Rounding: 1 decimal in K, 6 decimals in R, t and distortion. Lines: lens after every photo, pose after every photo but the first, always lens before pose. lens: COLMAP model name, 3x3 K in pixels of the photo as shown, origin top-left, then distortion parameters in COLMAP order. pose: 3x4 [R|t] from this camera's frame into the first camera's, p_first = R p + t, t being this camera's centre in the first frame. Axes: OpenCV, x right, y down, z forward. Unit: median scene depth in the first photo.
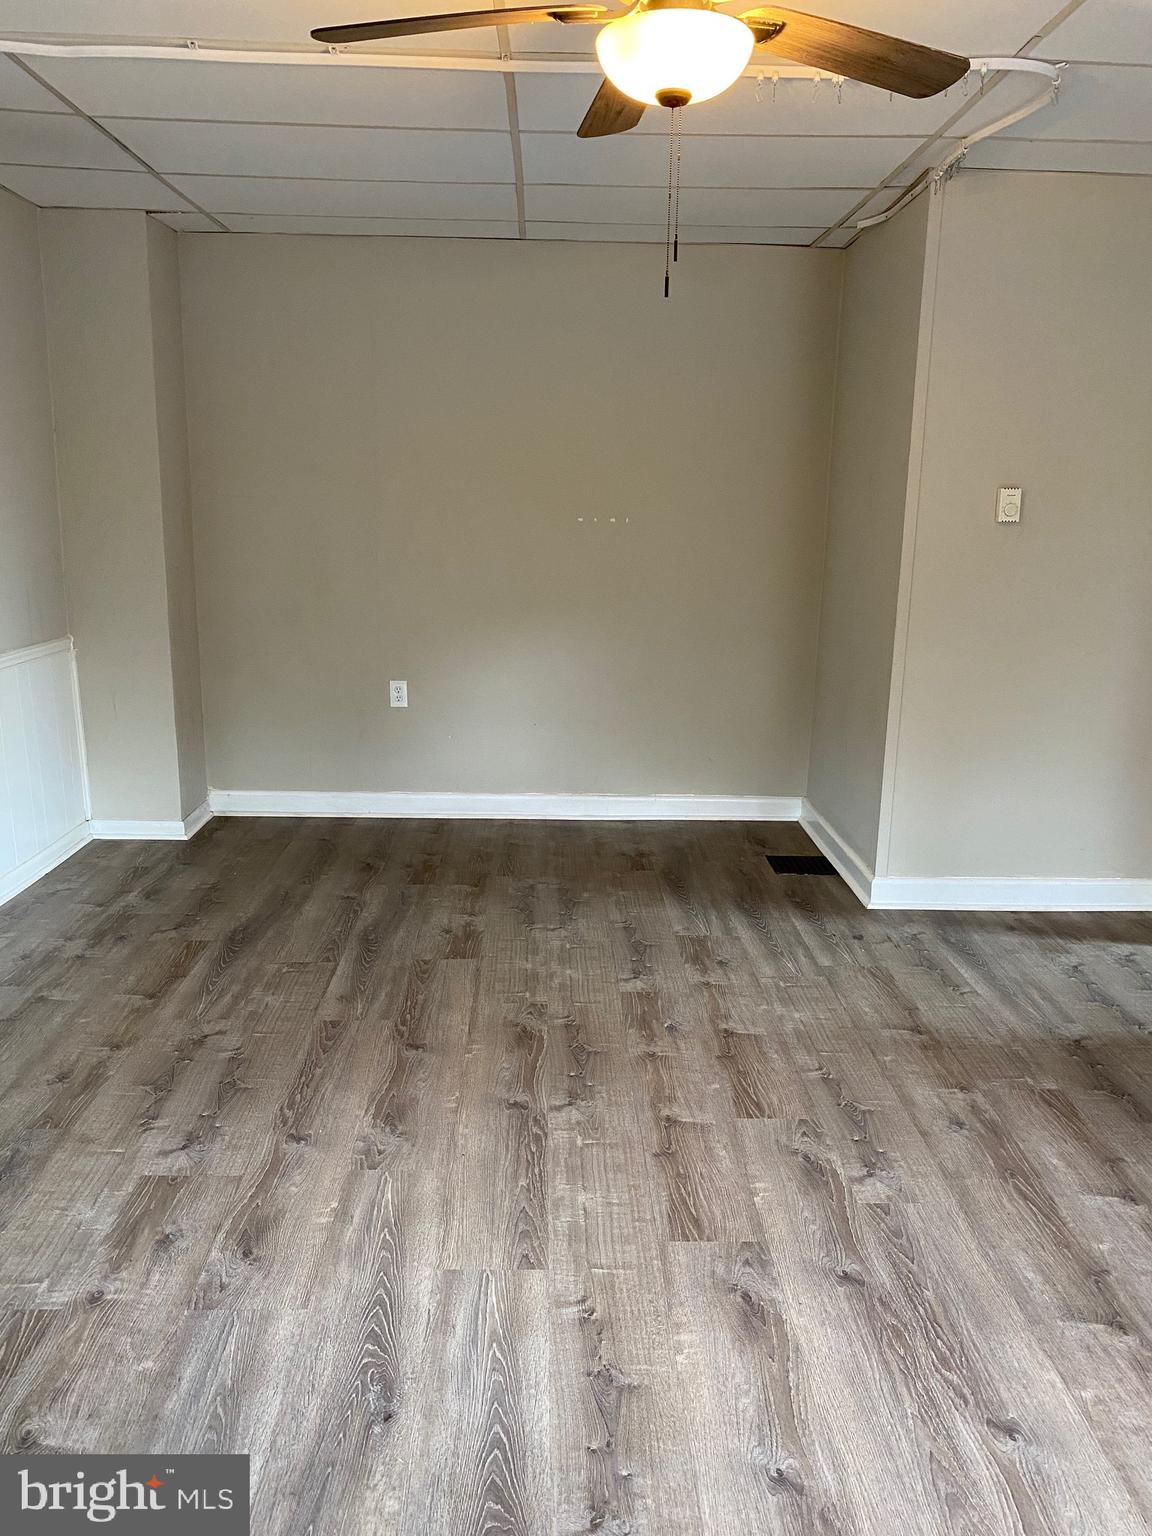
lens RADIAL K [[1178.8, 0, 576.0], [0, 1178.8, 768.0], [0, 0, 1]] dist [0.011357, -0.007522]
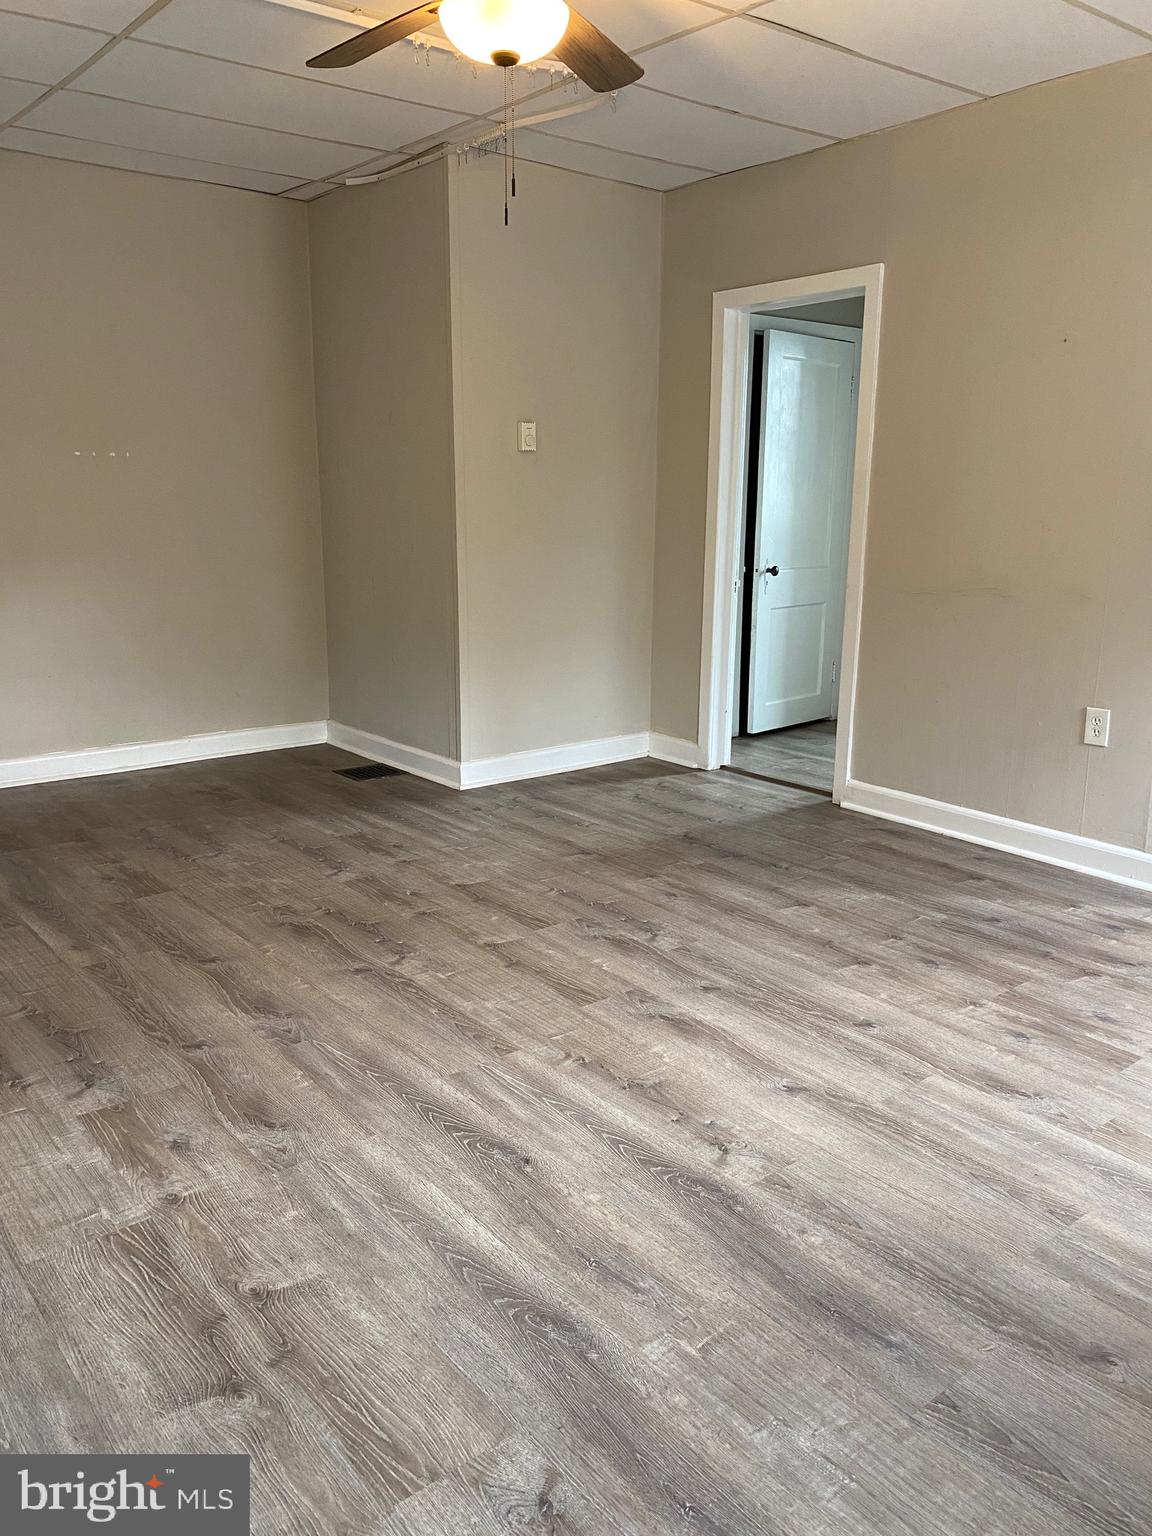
lens RADIAL K [[1146.1, 0, 580.1], [0, 1146.1, 796.7], [0, 0, 1]] dist [0.075590, -0.221236]
pose [[0.795695, -0.167274, 0.582141, -0.483620], [0.141923, 0.985842, 0.089288, 0.062114], [-0.588835, 0.011573, 0.808170, 0.019760]]
